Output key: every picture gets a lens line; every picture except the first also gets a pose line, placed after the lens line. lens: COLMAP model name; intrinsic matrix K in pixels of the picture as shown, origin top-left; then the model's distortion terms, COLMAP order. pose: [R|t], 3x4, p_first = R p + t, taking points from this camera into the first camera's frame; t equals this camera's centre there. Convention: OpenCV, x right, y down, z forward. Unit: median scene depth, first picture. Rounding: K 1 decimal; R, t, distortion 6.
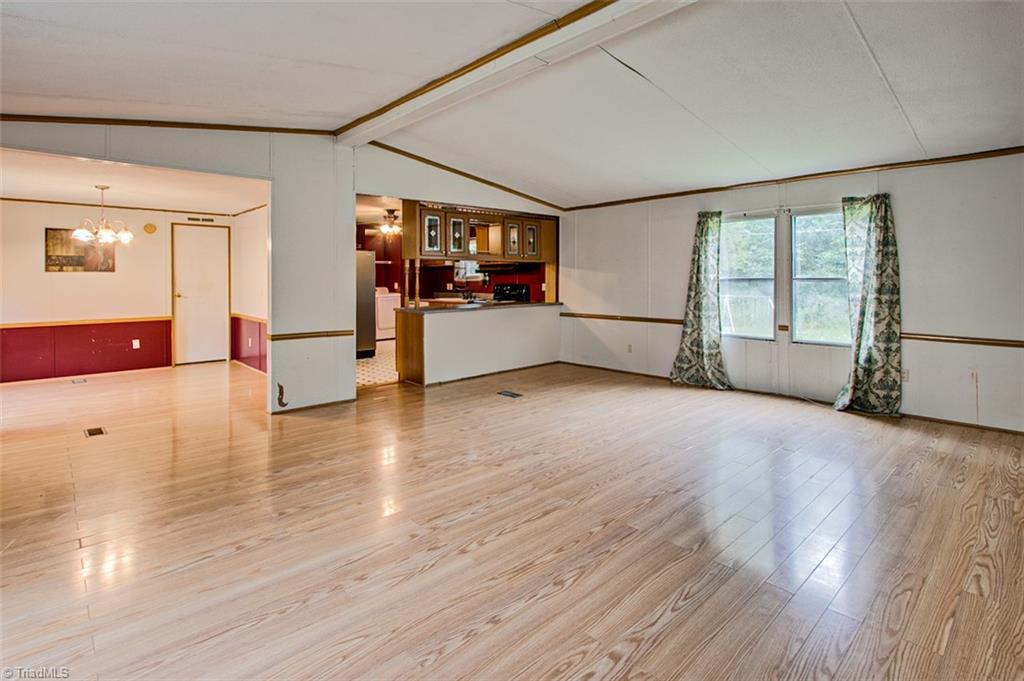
lens RADIAL K [[481.4, 0, 508.8], [0, 481.4, 279.7], [0, 0, 1]] dist [-0.013756, 0.000024]
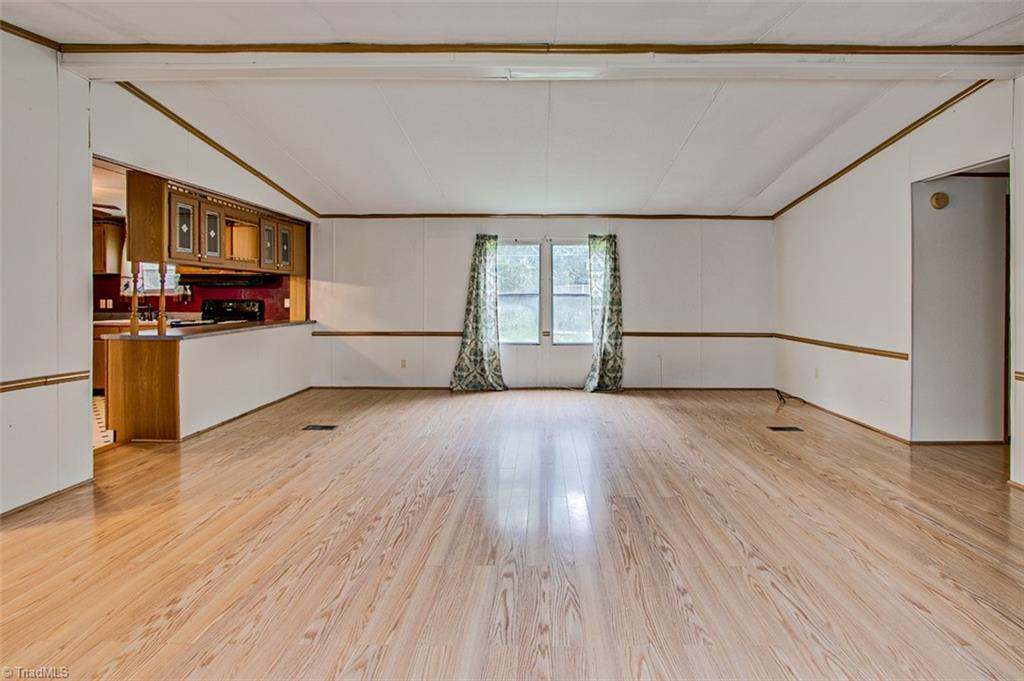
lens RADIAL K [[485.2, 0, 511.1], [0, 485.2, 301.1], [0, 0, 1]] dist [-0.014162, 0.000676]
pose [[0.707498, -0.001184, 0.706715, -0.343855], [-0.003454, 0.999981, 0.005134, 0.008098], [-0.706707, -0.006073, 0.707480, 0.150380]]
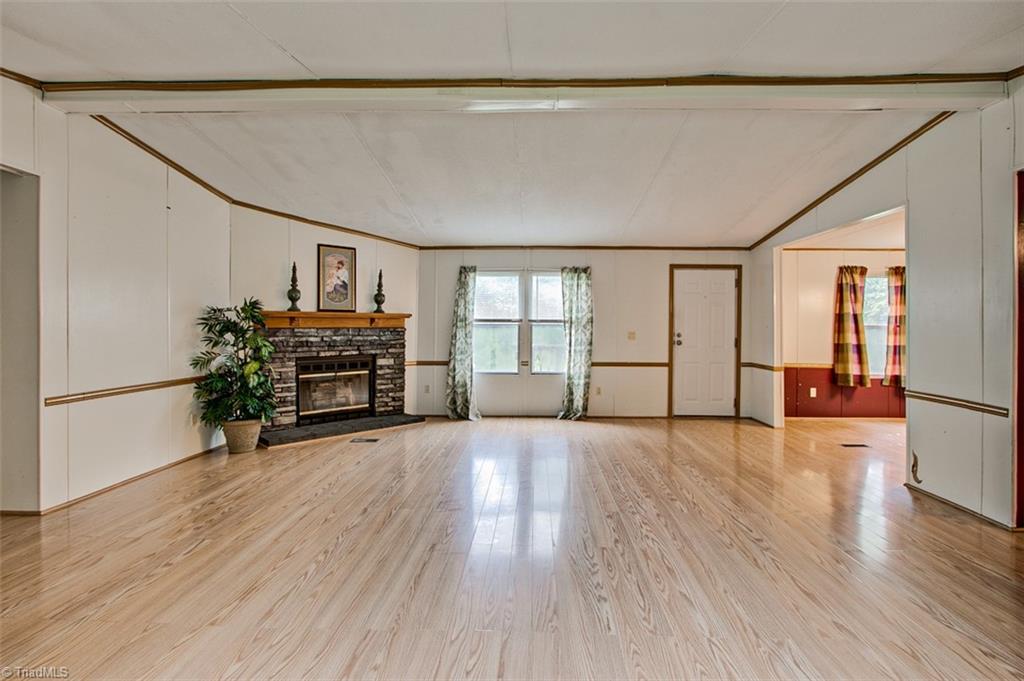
lens RADIAL K [[480.6, 0, 525.2], [0, 480.6, 332.4], [0, 0, 1]] dist [-0.015264, 0.000294]
pose [[-0.681424, 0.008168, -0.731844, 0.451482], [-0.001009, 0.999926, 0.012098, 0.006209], [0.731888, 0.008982, -0.681365, 0.876357]]
